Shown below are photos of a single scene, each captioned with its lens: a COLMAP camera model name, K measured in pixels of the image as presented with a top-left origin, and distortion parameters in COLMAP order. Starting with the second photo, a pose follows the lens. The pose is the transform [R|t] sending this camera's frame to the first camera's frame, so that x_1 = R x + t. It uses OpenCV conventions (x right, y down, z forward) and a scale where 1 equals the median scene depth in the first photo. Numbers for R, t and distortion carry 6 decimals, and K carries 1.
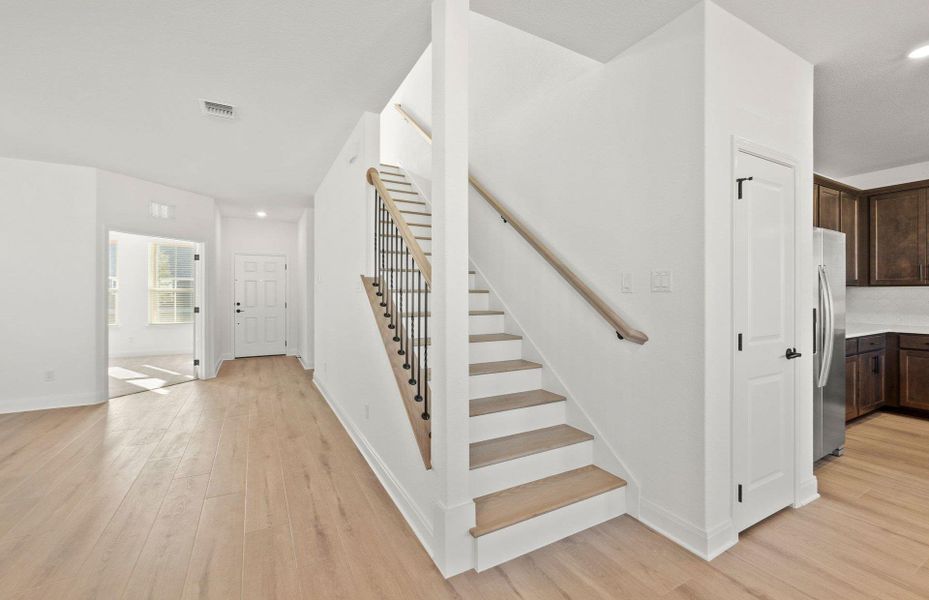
lens RADIAL K [[386.5, 0, 465.2], [0, 386.5, 291.0], [0, 0, 1]] dist [-0.003279, -0.000198]
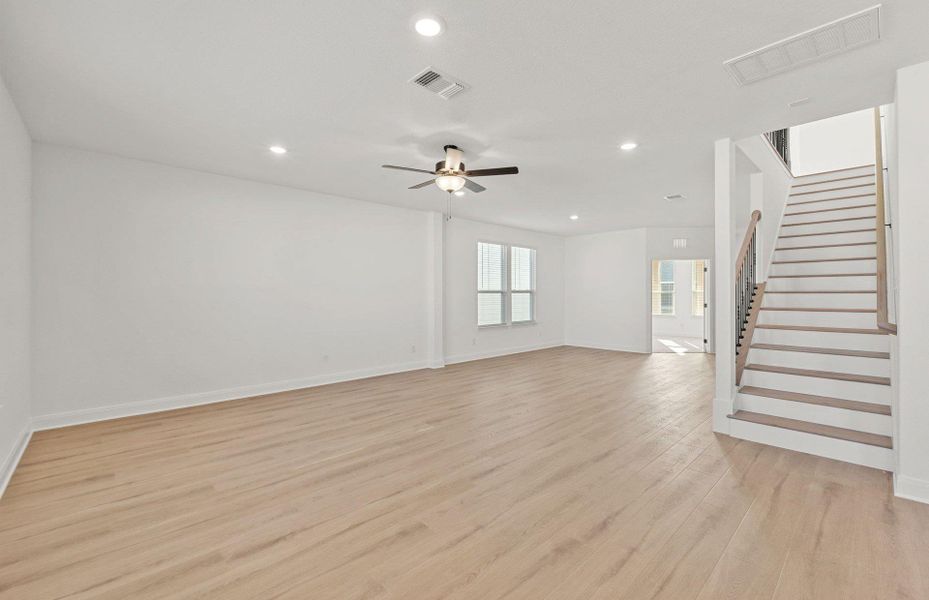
lens RADIAL K [[386.5, 0, 464.4], [0, 386.5, 294.3], [0, 0, 1]] dist [-0.003279, -0.000198]
pose [[0.244591, 0.000339, -0.969626, 0.623328], [0.008670, 0.999959, 0.002537, -0.006084], [0.969588, -0.009027, 0.244578, -0.310515]]
